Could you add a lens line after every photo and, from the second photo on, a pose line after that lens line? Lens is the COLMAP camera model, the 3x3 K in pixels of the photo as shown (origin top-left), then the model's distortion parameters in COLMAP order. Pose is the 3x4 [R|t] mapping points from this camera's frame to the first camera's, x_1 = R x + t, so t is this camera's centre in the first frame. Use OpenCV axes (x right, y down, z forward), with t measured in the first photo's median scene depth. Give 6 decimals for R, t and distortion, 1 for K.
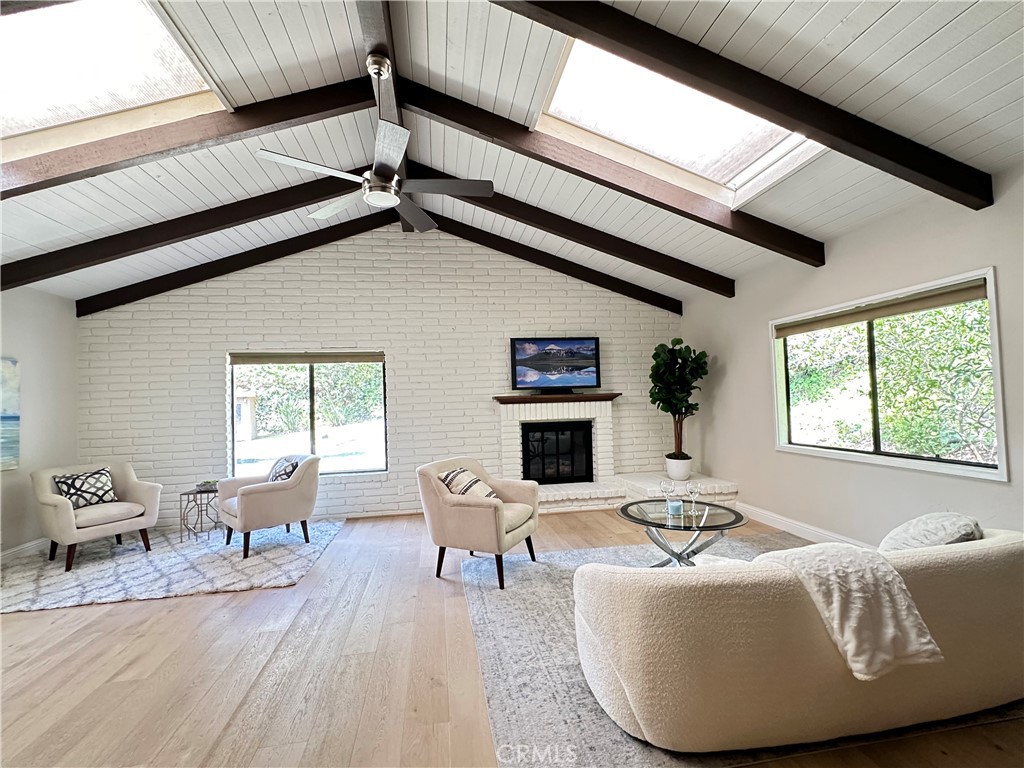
lens RADIAL K [[452.4, 0, 512.0], [0, 452.4, 384.0], [0, 0, 1]] dist [-0.003962, -0.000498]
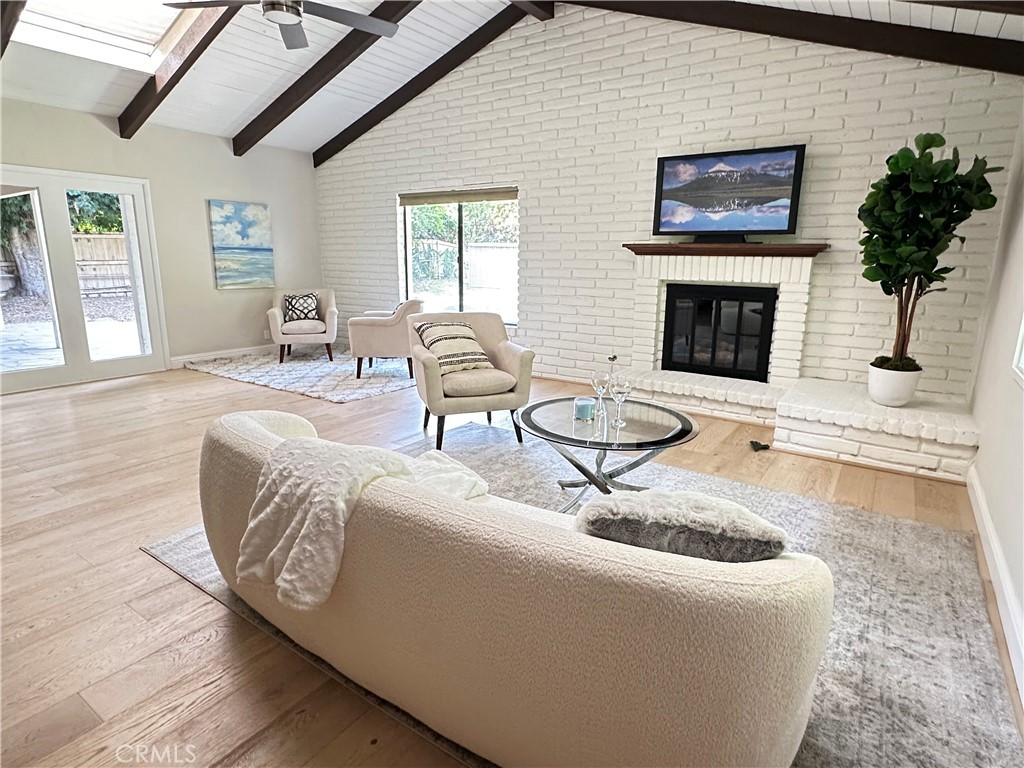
lens RADIAL K [[561.9, 0, 512.0], [0, 561.9, 384.0], [0, 0, 1]] dist [-0.004750, -0.001474]
pose [[0.720233, 0.191465, -0.666787, 0.482694], [-0.008827, 0.963611, 0.267162, 0.004529], [0.693676, -0.186533, 0.695715, 0.187755]]
